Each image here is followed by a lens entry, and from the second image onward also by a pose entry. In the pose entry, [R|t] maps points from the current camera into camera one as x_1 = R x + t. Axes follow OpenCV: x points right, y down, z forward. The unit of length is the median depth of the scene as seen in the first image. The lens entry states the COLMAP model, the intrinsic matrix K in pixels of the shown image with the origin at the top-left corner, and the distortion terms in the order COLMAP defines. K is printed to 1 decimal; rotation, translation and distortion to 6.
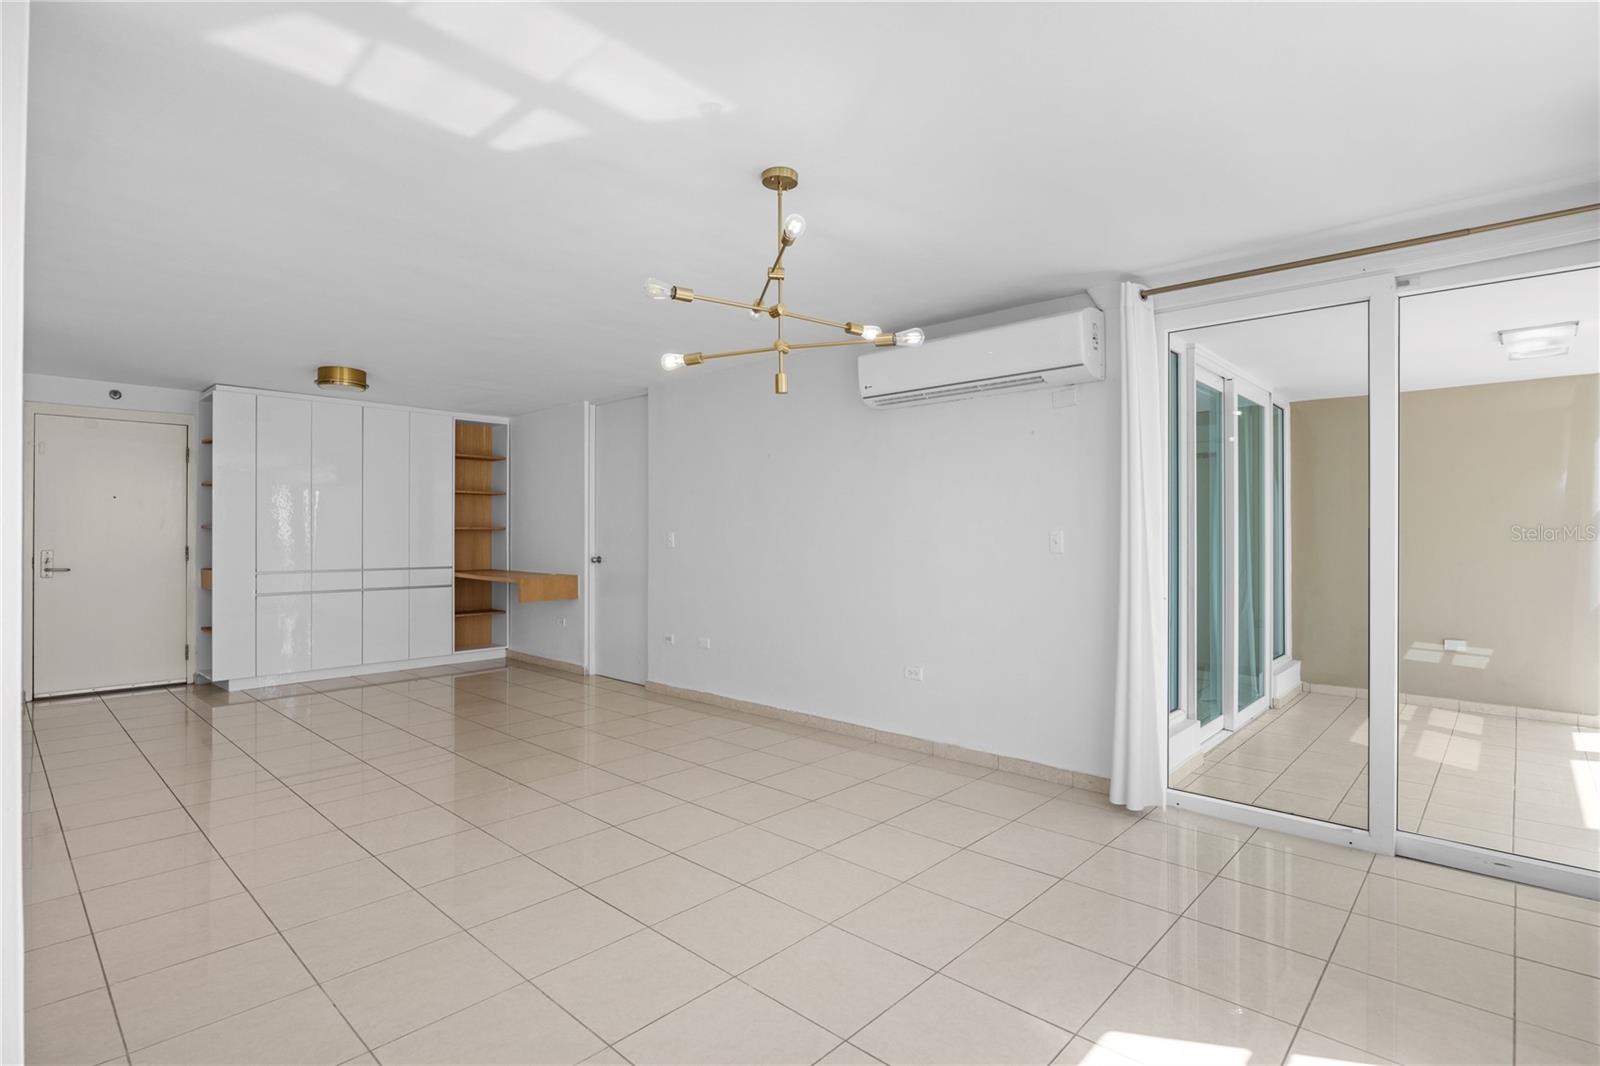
lens RADIAL K [[785.1, 0, 797.3], [0, 785.1, 528.3], [0, 0, 1]] dist [-0.004247, -0.000634]
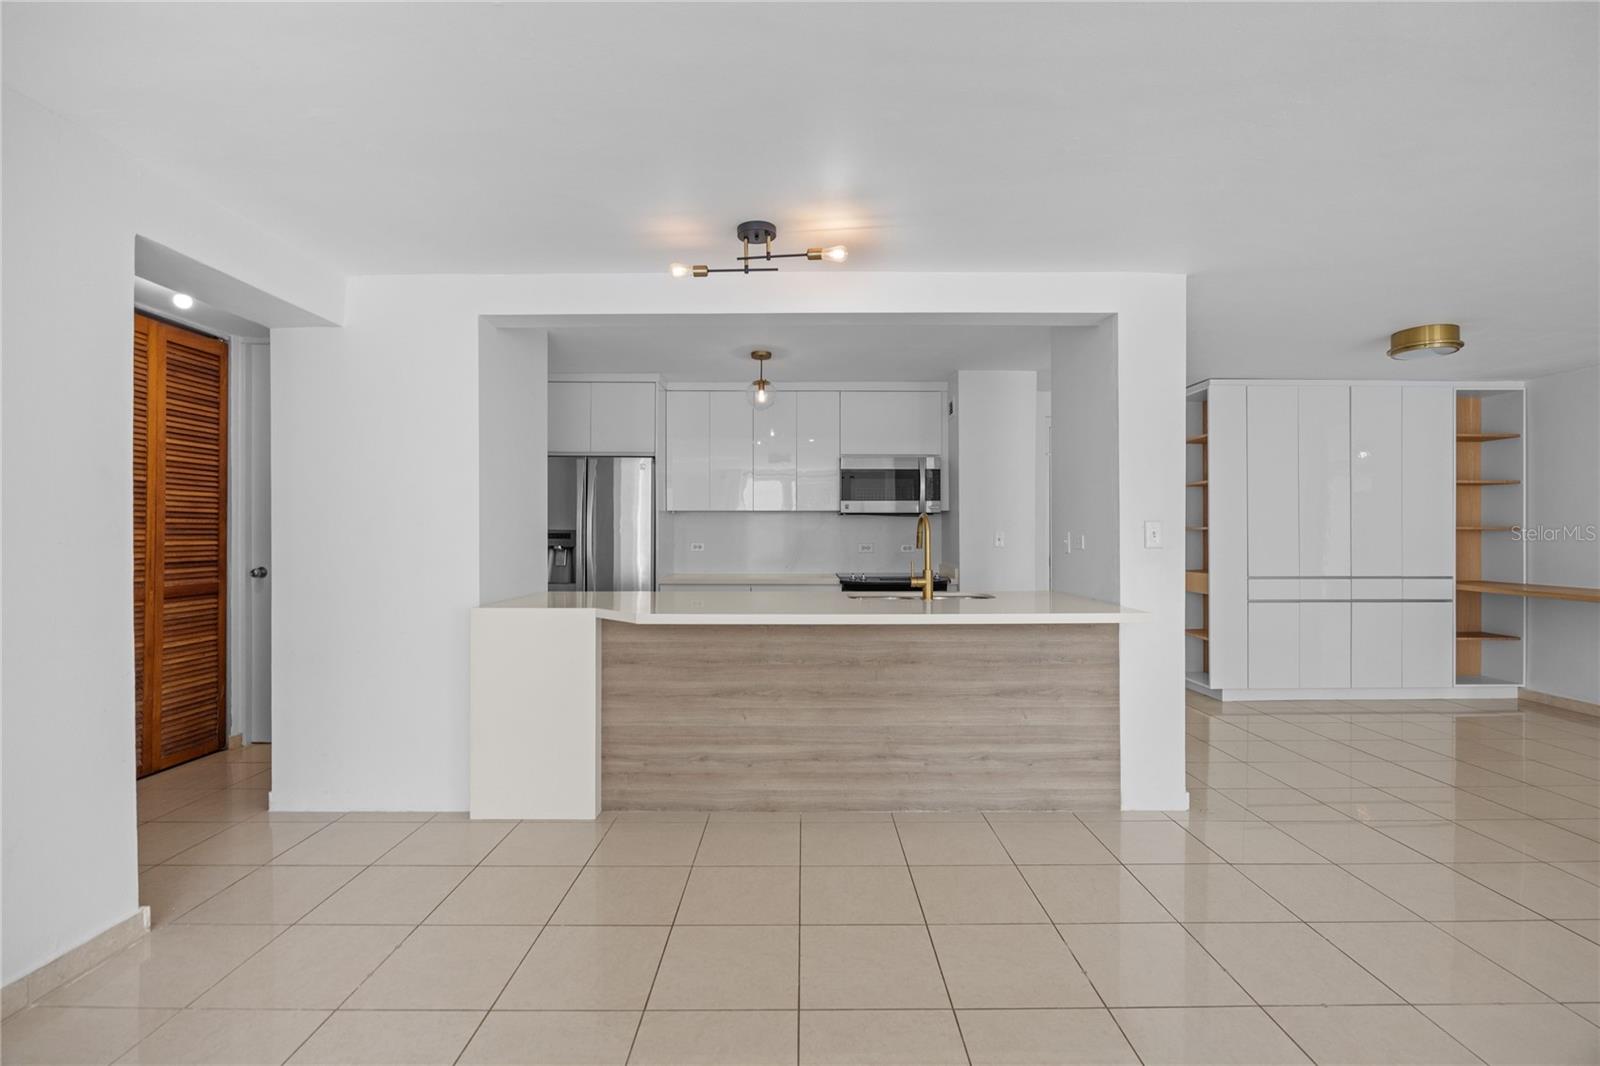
lens RADIAL K [[716.3, 0, 800.0], [0, 716.3, 533.0], [0, 0, 1]] dist [-0.011270, 0.000890]
pose [[0.687243, -0.000784, -0.726427, -0.405762], [0.005031, 0.999981, 0.003680, -0.001146], [0.726410, -0.006183, 0.687234, 0.030825]]
